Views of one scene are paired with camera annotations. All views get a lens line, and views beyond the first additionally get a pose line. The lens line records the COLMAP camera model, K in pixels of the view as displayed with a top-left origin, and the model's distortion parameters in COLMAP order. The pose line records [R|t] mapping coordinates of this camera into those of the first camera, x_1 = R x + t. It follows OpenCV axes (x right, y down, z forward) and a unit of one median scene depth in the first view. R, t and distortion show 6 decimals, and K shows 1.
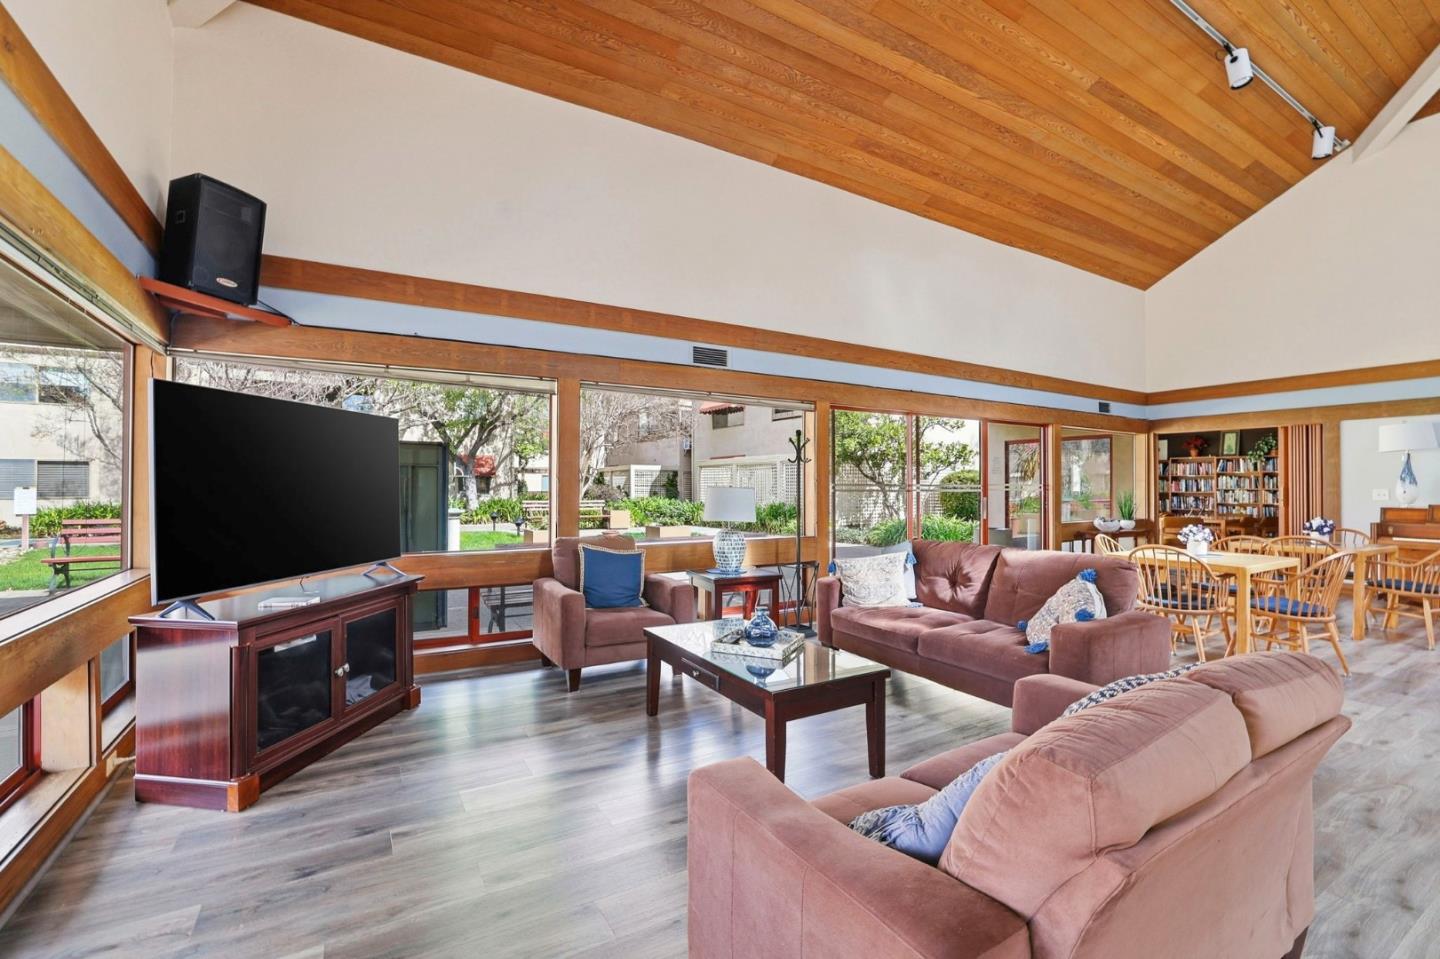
lens RADIAL K [[624.0, 0, 717.1], [0, 624.0, 473.3], [0, 0, 1]] dist [-0.045307, 0.016520]
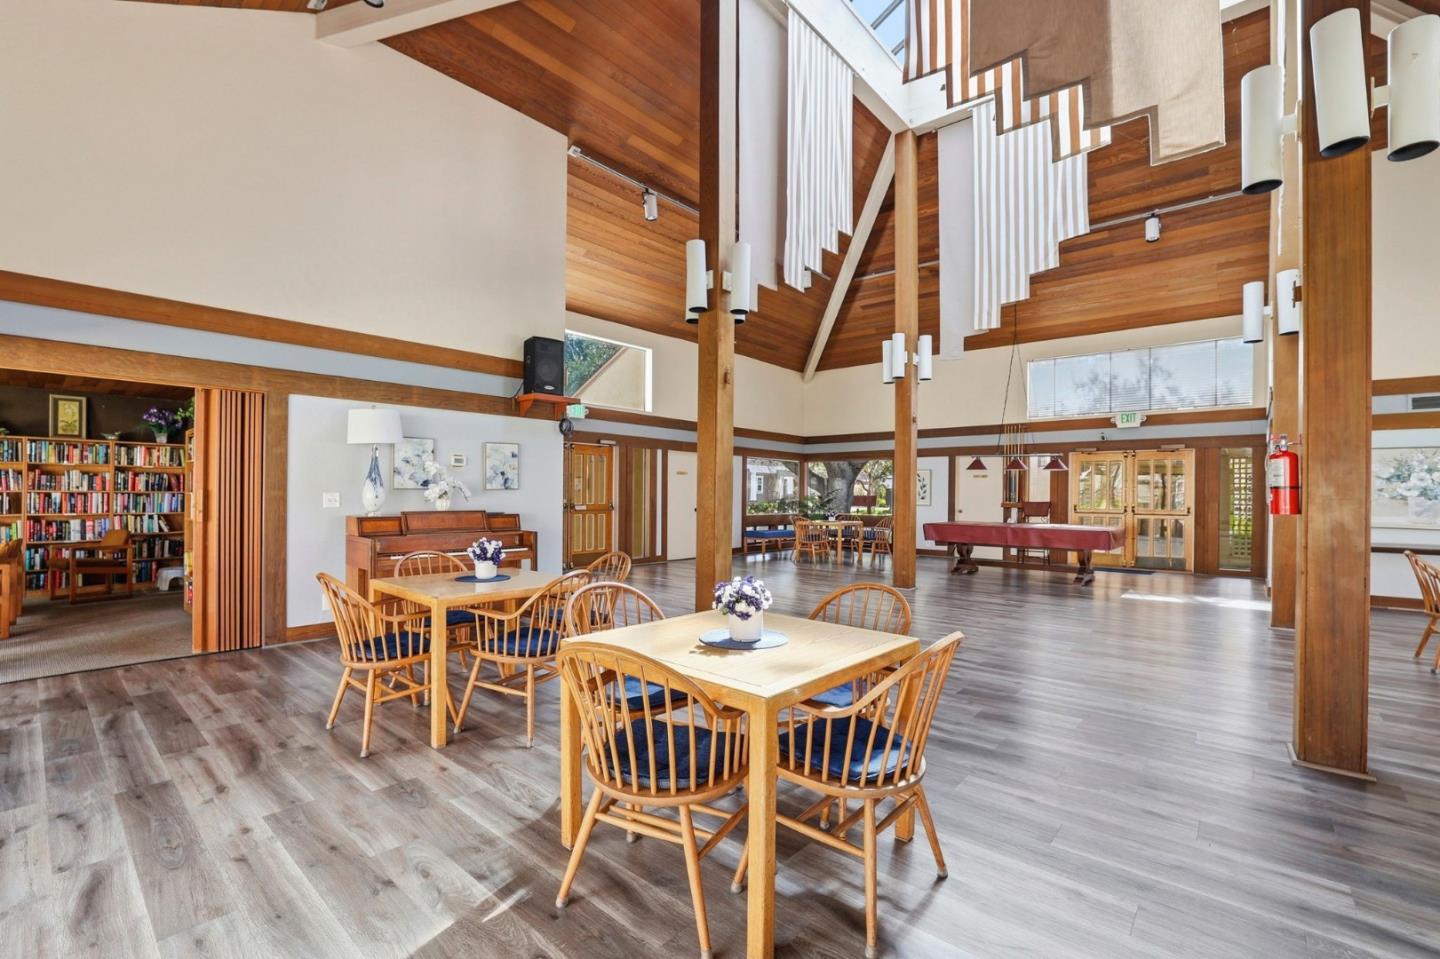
lens RADIAL K [[622.0, 0, 718.2], [0, 622.0, 486.7], [0, 0, 1]] dist [-0.039801, 0.008405]
pose [[-0.319188, 0.002827, 0.947687, 0.187764], [-0.025159, 0.999618, -0.011456, 0.012647], [-0.947358, -0.027500, -0.318994, 0.644080]]
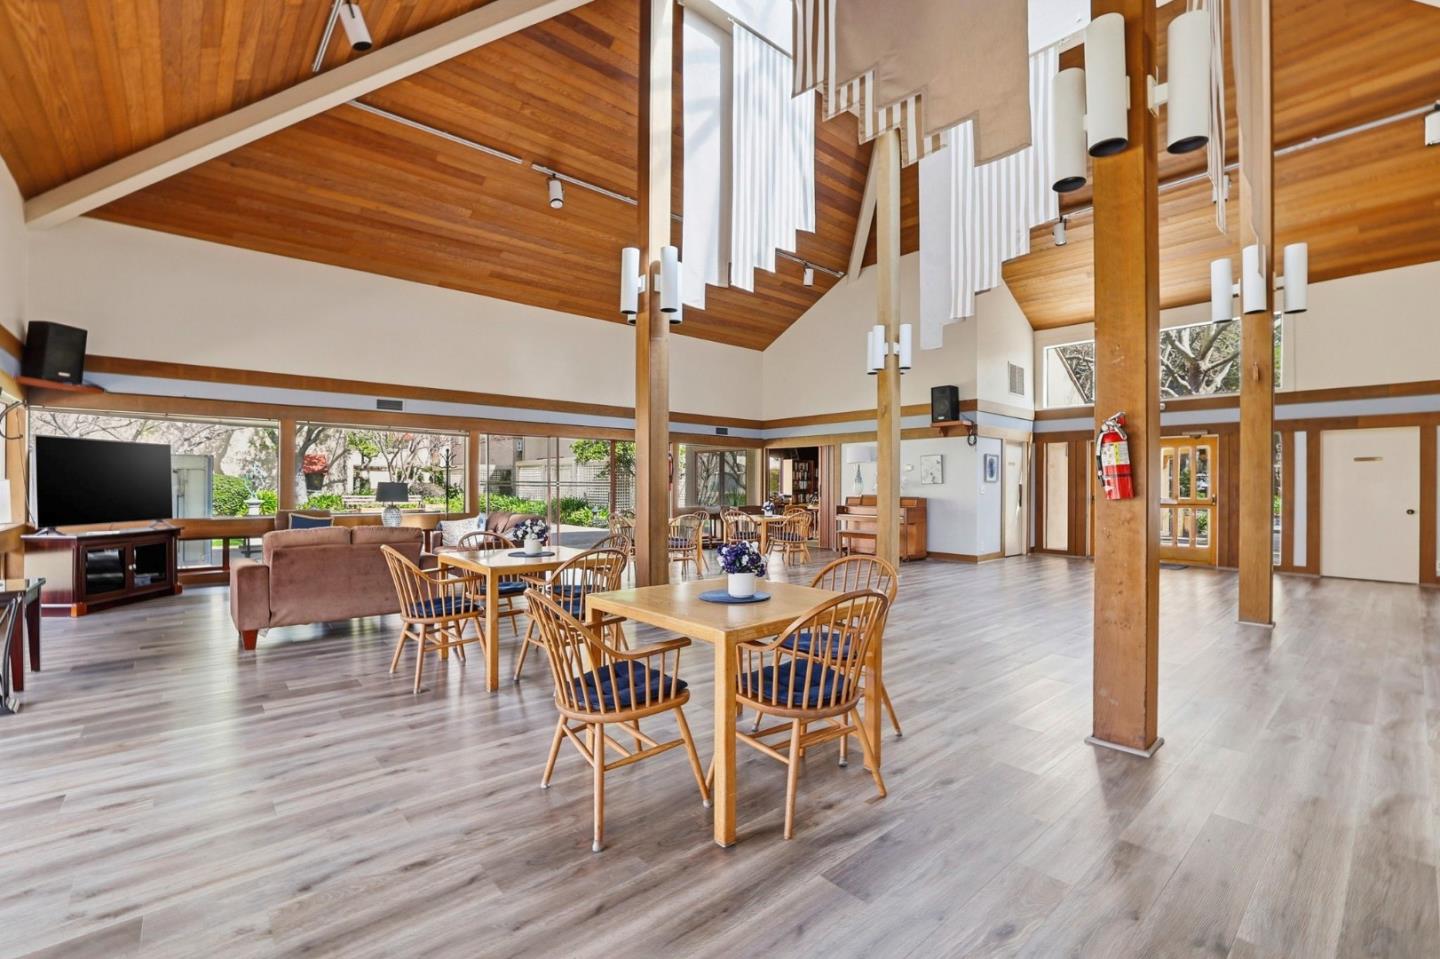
lens RADIAL K [[624.6, 0, 720.0], [0, 624.6, 479.5], [0, 0, 1]] dist [-0.045368, 0.017532]
pose [[0.983831, 0.004626, 0.179040, 0.353735], [-0.006831, 0.999908, 0.011696, -0.007202], [-0.178969, -0.012730, 0.983772, -0.499872]]
